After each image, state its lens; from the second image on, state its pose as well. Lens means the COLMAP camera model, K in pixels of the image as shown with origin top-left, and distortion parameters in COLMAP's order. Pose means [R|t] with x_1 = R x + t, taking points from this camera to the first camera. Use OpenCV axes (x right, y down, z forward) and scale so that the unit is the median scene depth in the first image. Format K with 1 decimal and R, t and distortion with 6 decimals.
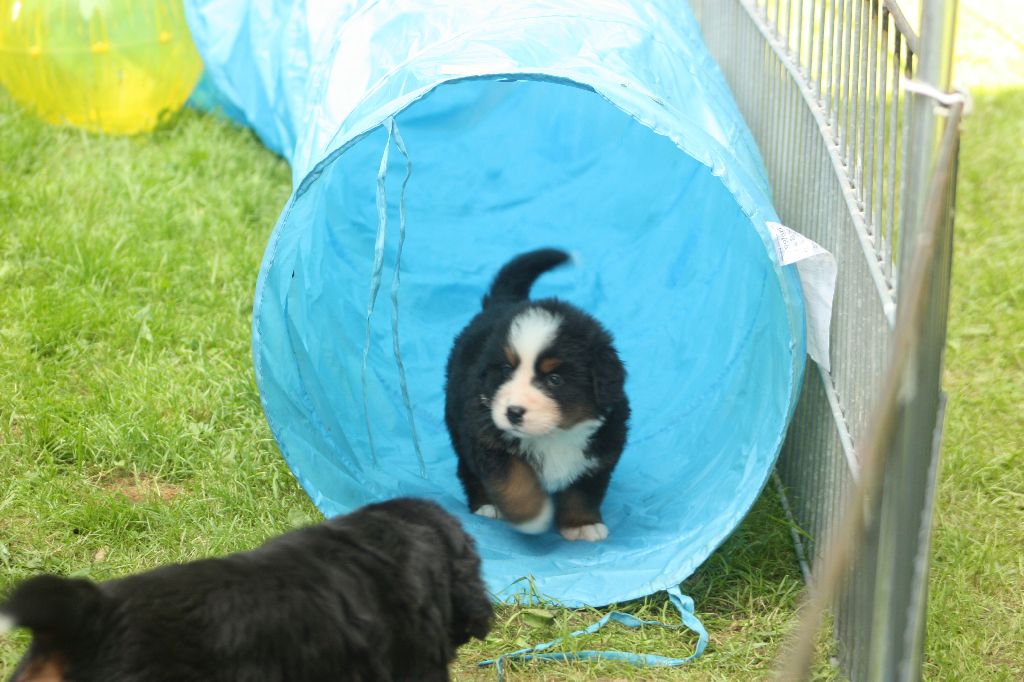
lens RADIAL K [[3606.0, 0, 512.0], [0, 3606.0, 340.8], [0, 0, 1]] dist [-0.271545, 0.000000]
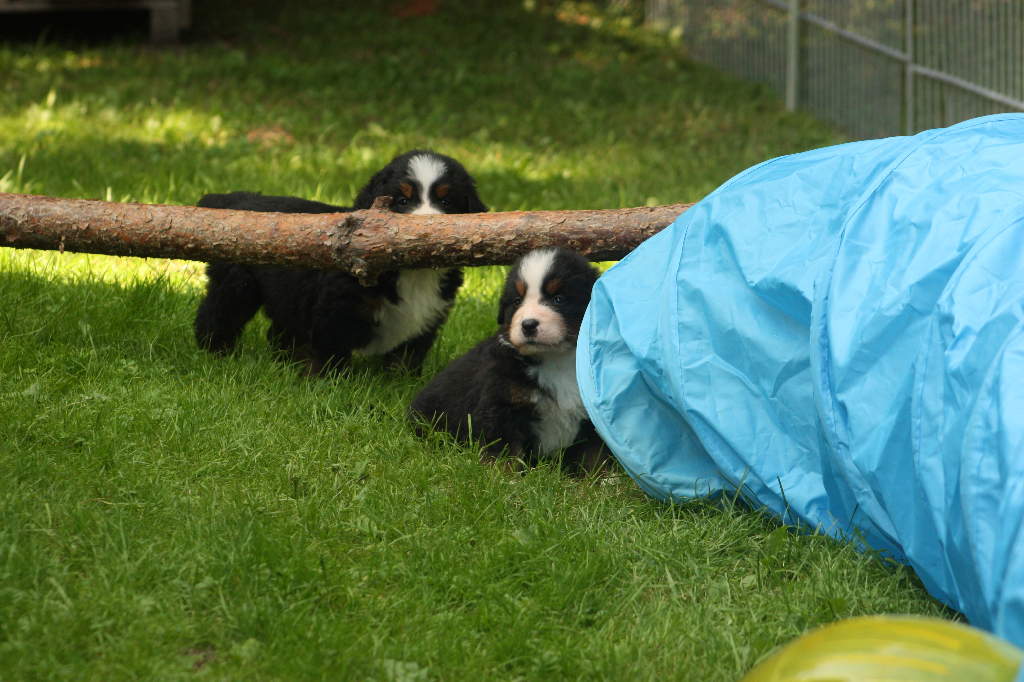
lens RADIAL K [[5724.5, 0, 511.8], [0, 5724.5, 342.0], [0, 0, 1]] dist [0.416878, 0.000000]
pose [[0.989277, 0.004514, -0.145983, 0.013097], [-0.019090, 0.994943, -0.098605, 0.008429], [0.144800, 0.100335, 0.984361, -0.107260]]
